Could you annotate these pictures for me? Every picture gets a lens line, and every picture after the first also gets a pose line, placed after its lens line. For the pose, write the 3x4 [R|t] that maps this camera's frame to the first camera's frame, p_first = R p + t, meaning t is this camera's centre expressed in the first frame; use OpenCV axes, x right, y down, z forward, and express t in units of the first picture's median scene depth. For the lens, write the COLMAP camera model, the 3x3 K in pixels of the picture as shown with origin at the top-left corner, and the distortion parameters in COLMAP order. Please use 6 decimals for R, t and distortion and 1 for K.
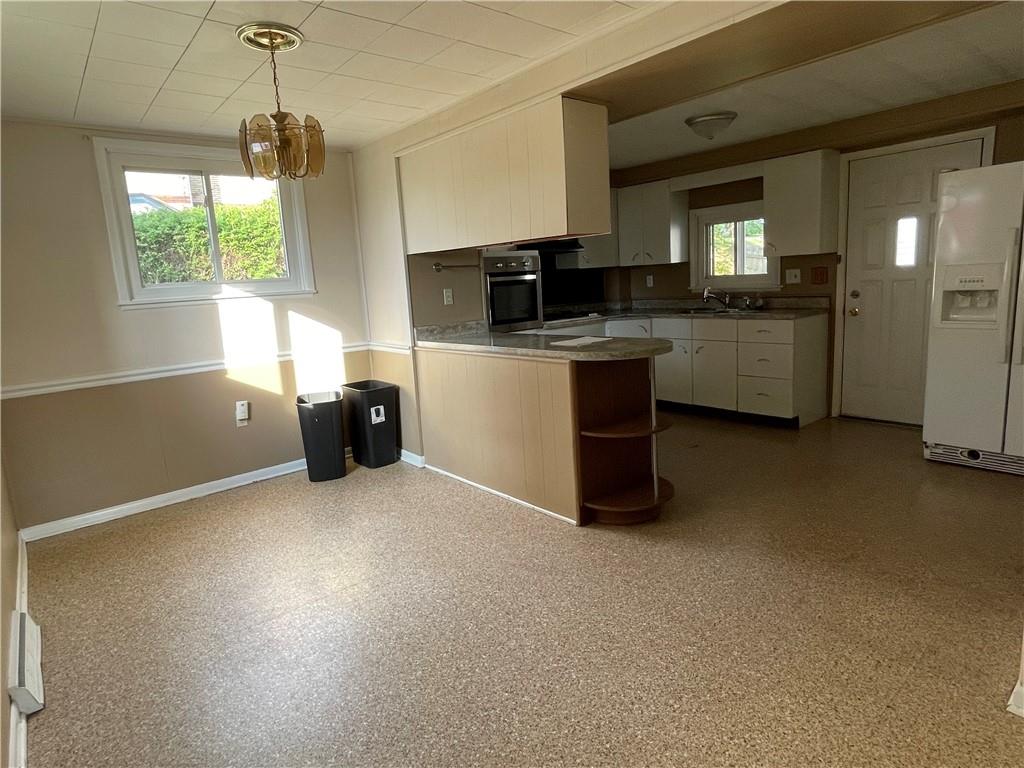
lens RADIAL K [[578.6, 0, 512.0], [0, 578.6, 384.0], [0, 0, 1]] dist [0.000037, 0.002170]
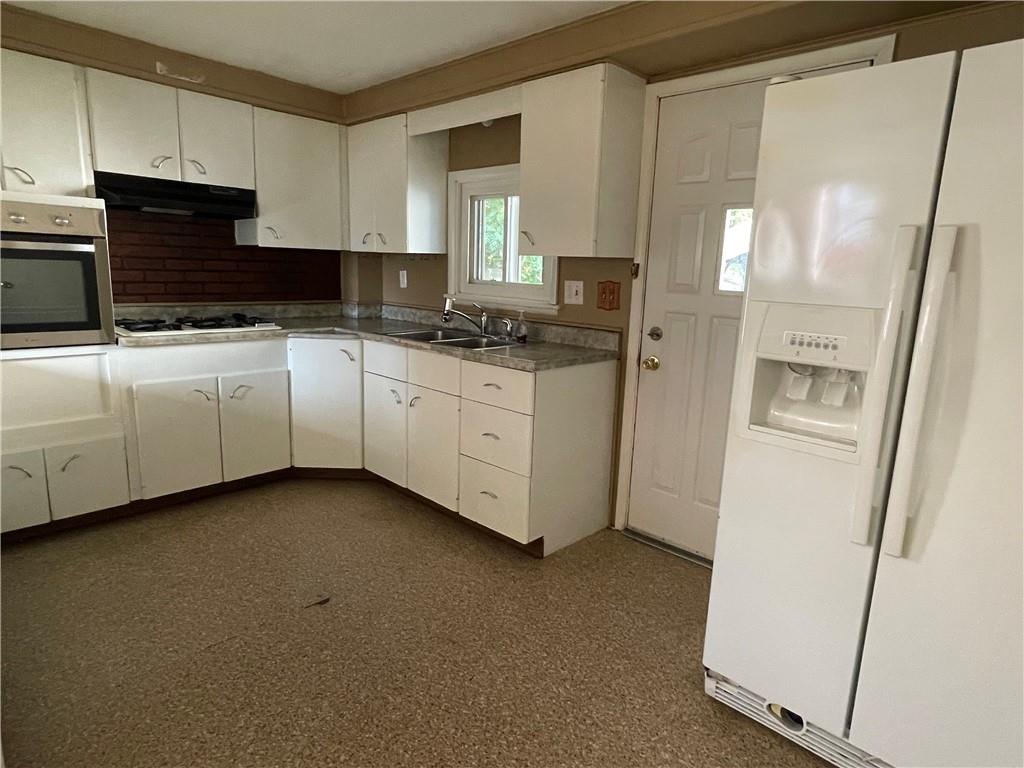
lens RADIAL K [[575.3, 0, 512.0], [0, 575.3, 384.0], [0, 0, 1]] dist [0.029781, -0.031683]
pose [[0.989930, 0.073495, 0.120982, 0.366230], [-0.075542, 0.997065, 0.012418, -0.096173], [-0.119715, -0.021432, 0.992577, 0.420346]]
